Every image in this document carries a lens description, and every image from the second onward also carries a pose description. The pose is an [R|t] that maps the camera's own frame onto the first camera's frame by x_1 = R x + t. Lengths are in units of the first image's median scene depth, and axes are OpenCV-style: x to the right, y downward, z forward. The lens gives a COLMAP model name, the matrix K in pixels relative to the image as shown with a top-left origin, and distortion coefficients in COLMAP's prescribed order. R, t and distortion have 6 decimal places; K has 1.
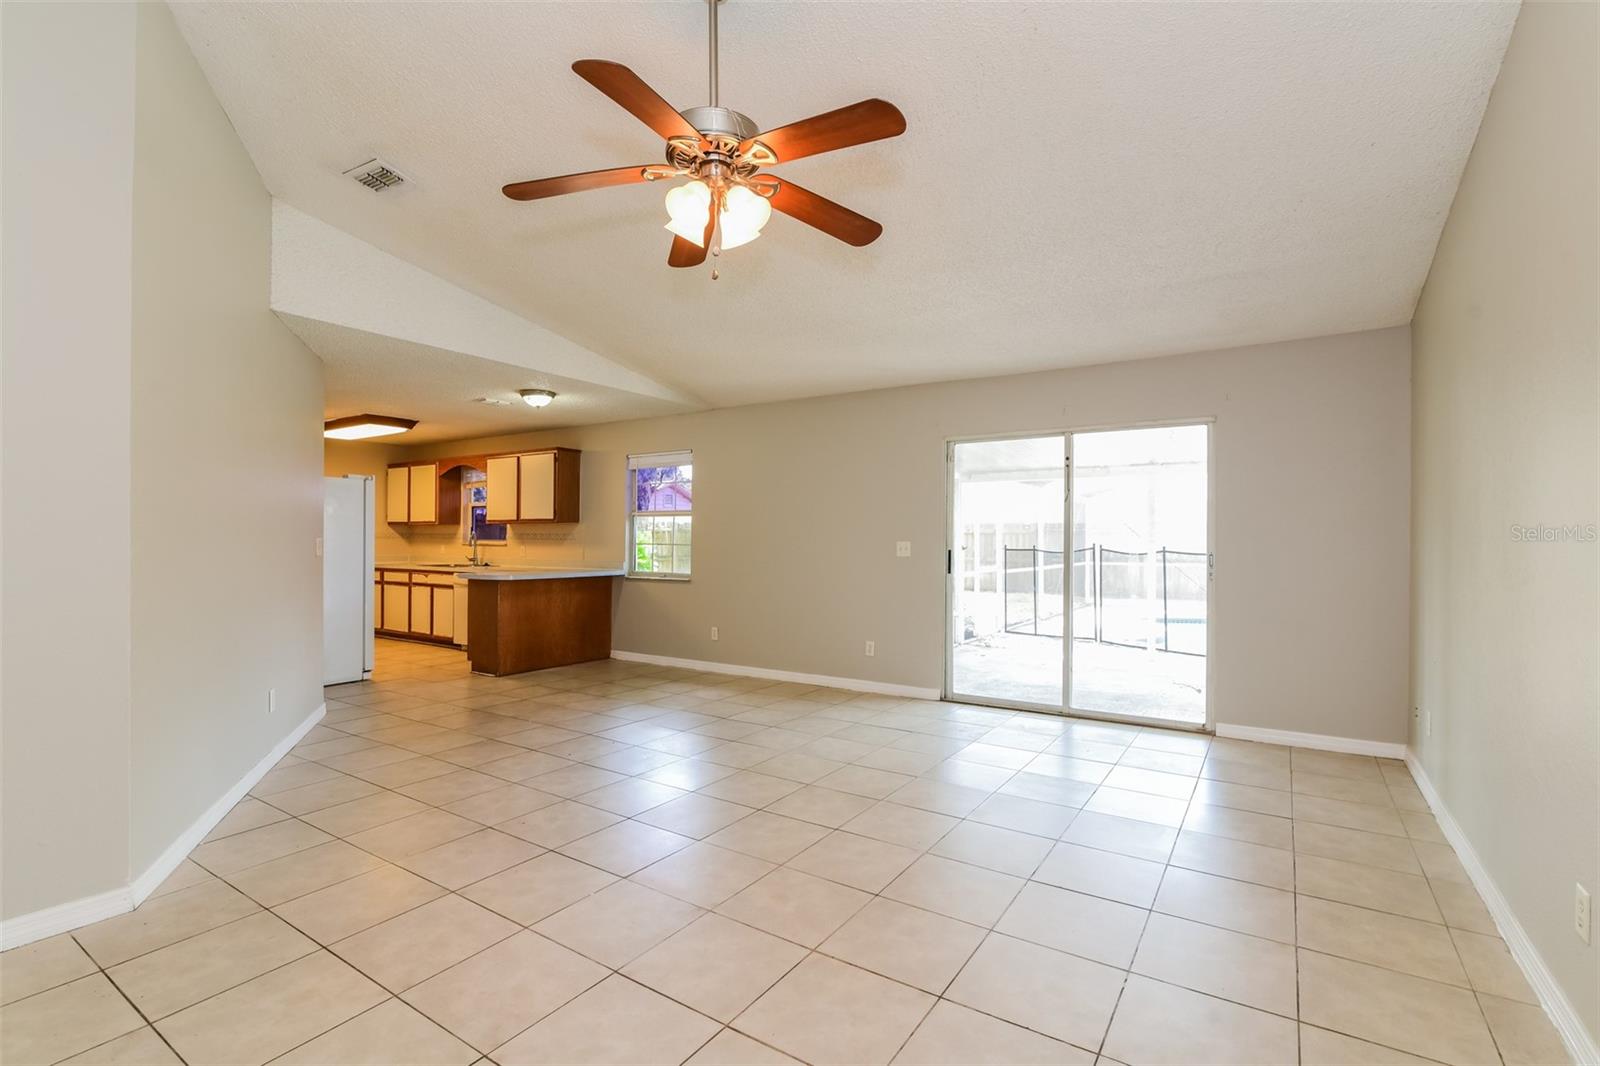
lens RADIAL K [[727.1, 0, 796.6], [0, 727.1, 532.3], [0, 0, 1]] dist [-0.009527, 0.000232]
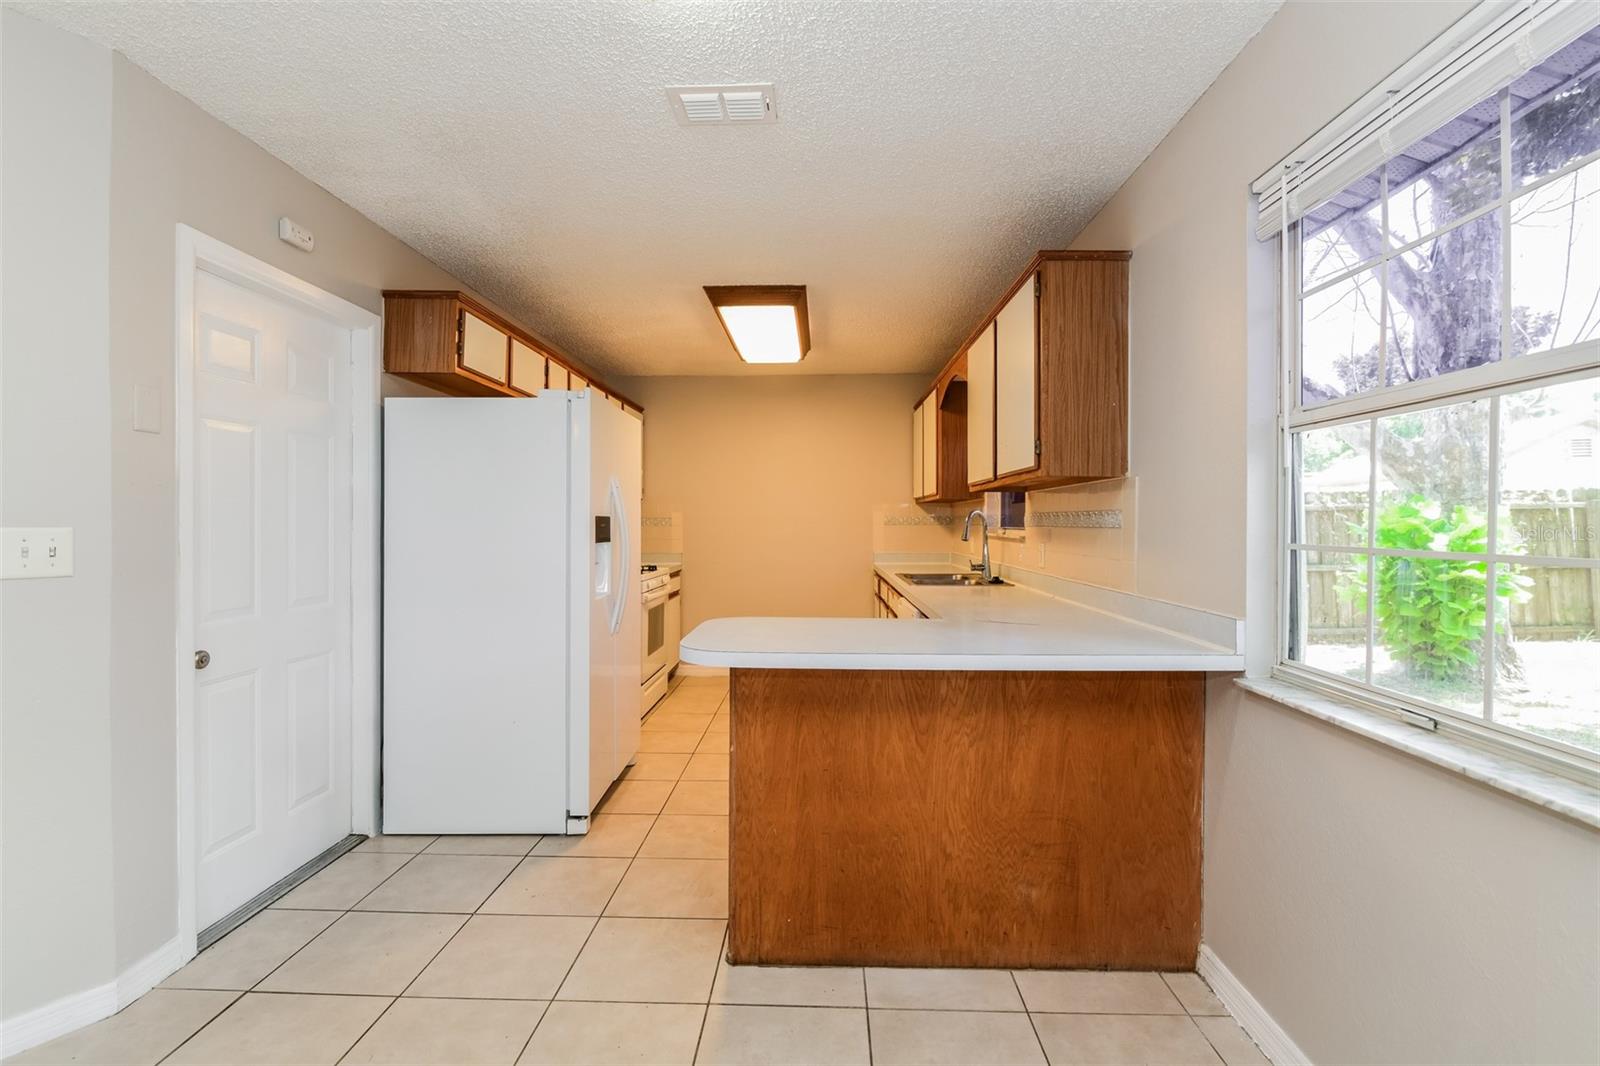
lens RADIAL K [[727.1, 0, 806.1], [0, 727.1, 521.3], [0, 0, 1]] dist [-0.009527, 0.000232]
pose [[0.537739, -0.005036, -0.843097, -0.109700], [0.009085, 0.999959, -0.000178, 0.005680], [0.843063, -0.007564, 0.537762, 0.747278]]
